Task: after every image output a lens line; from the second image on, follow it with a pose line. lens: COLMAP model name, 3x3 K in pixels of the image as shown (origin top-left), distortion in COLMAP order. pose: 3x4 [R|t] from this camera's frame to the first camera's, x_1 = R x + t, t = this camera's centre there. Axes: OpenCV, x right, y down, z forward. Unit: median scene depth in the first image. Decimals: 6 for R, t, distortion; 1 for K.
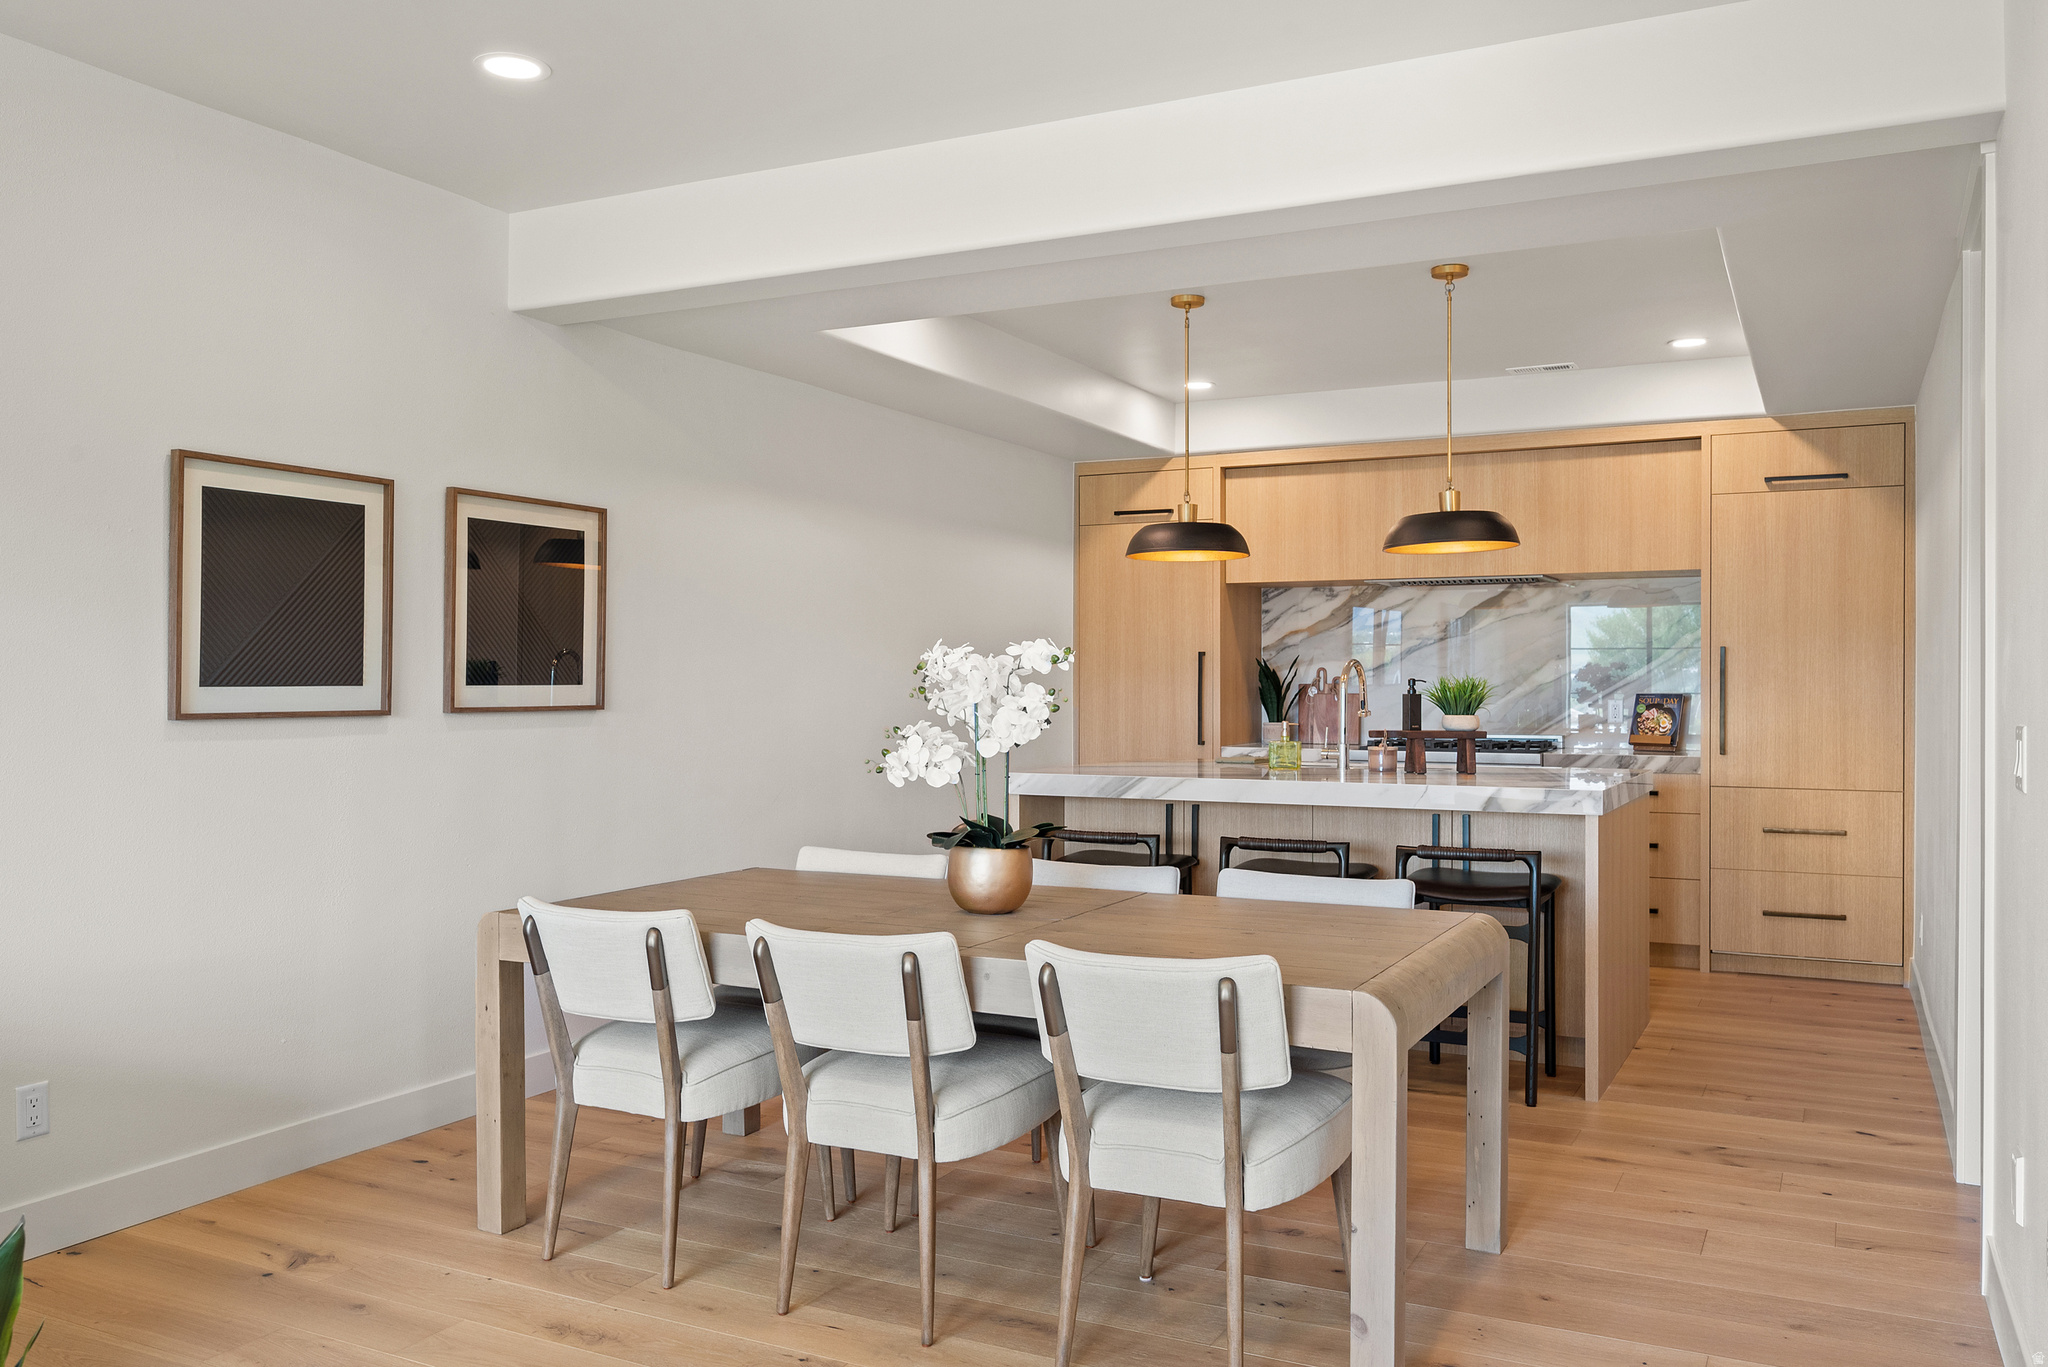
lens RADIAL K [[1591.3, 0, 1026.7], [0, 1591.3, 681.0], [0, 0, 1]] dist [-0.006551, -0.002918]
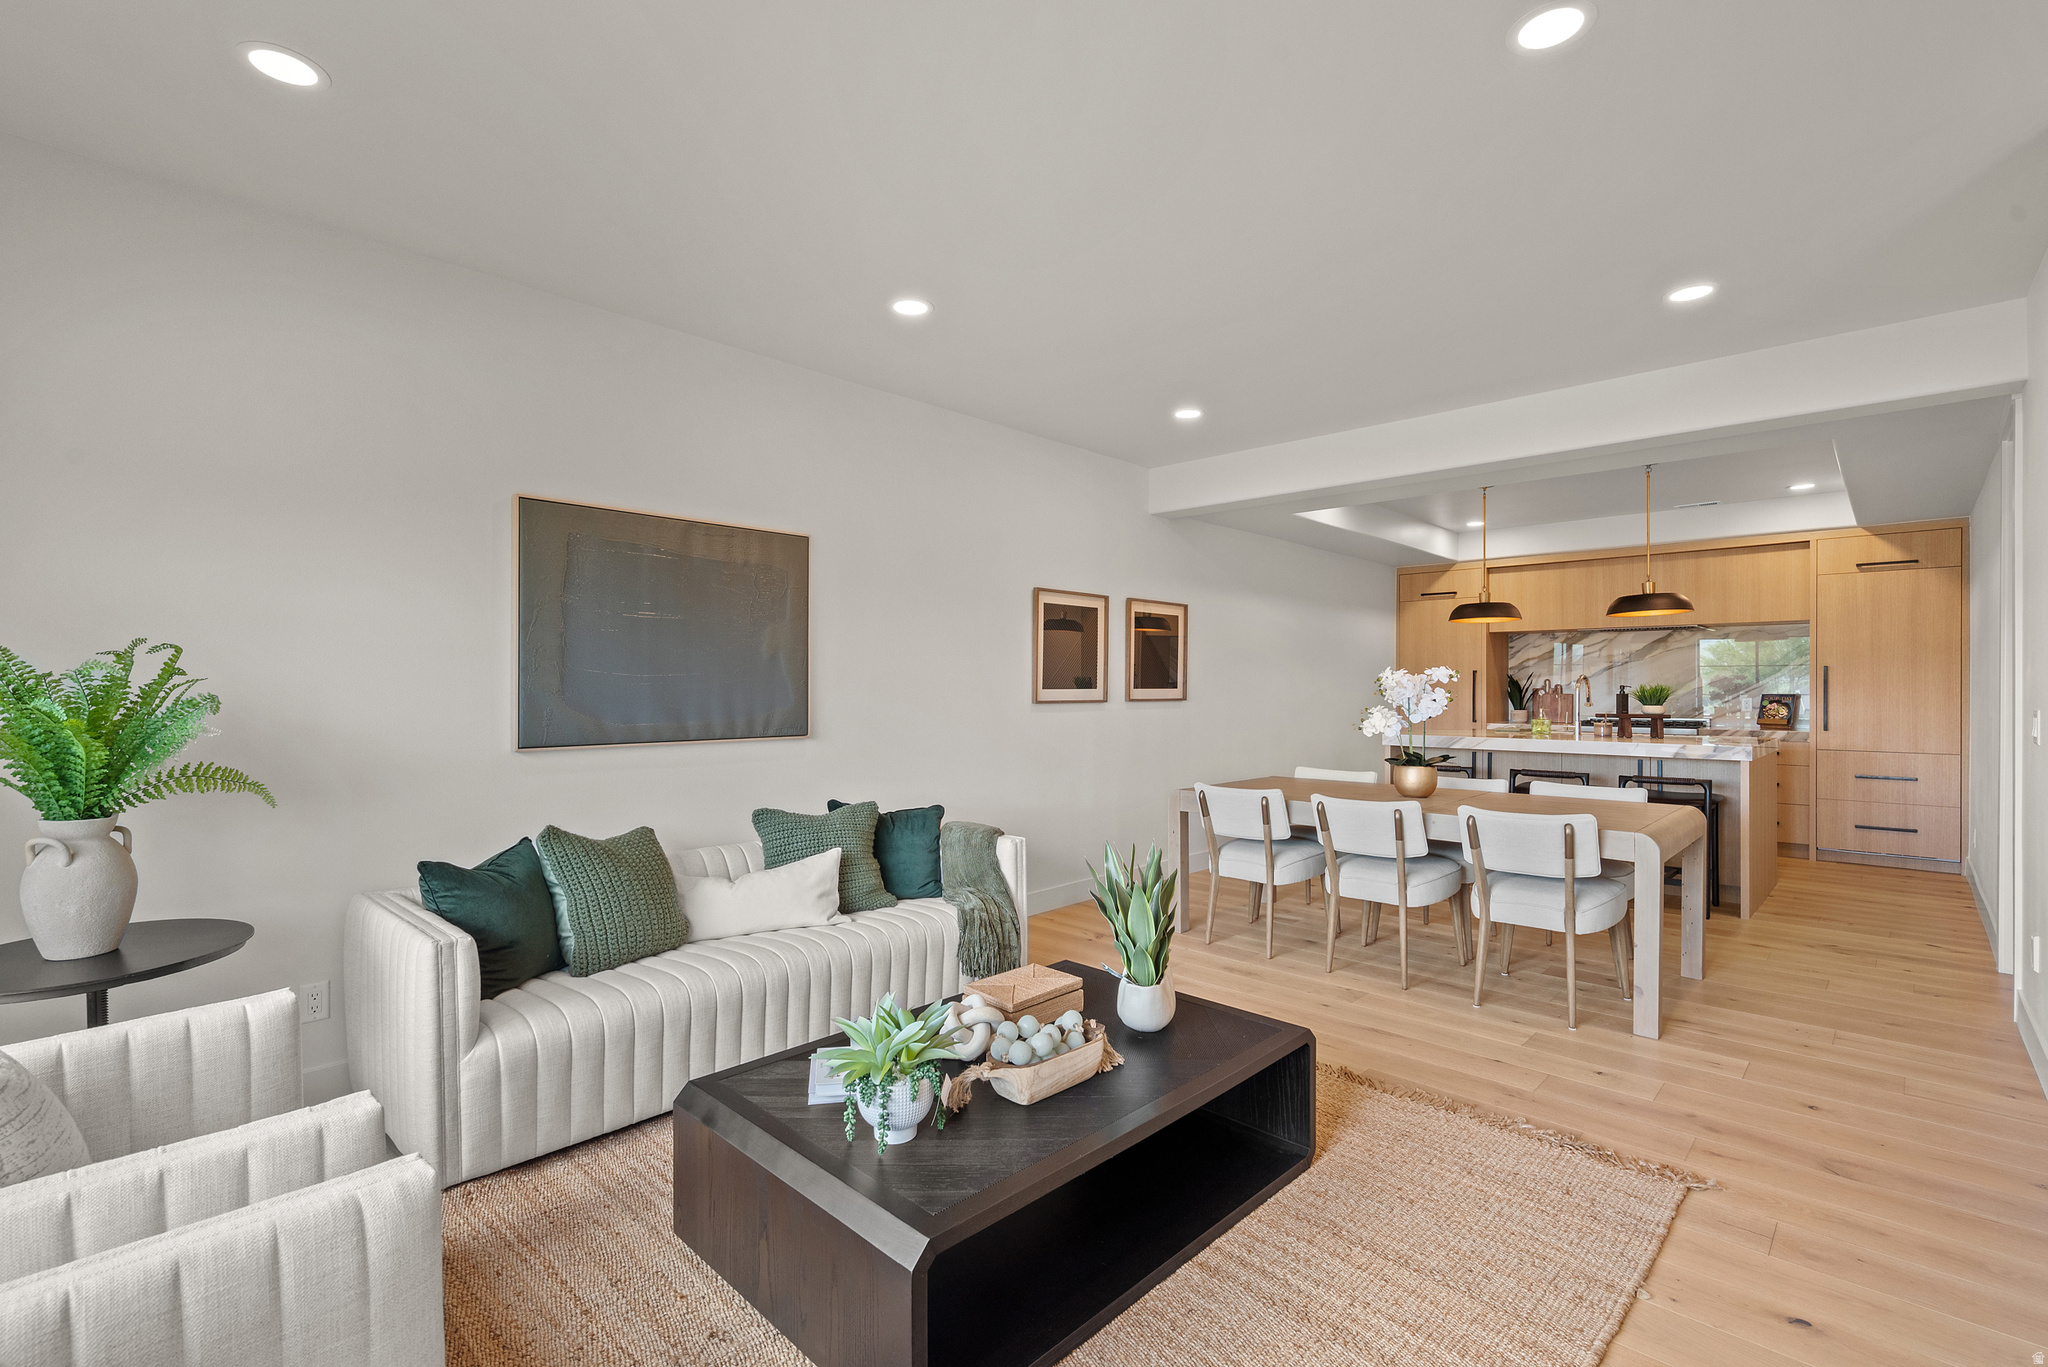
lens RADIAL K [[929.7, 0, 1017.8], [0, 929.7, 686.9], [0, 0, 1]] dist [-0.001691, -0.000027]
pose [[0.958280, -0.000580, -0.285829, -0.147066], [0.000526, 1.000000, -0.000265, 0.000292], [0.285830, 0.000104, 0.958280, -0.270639]]
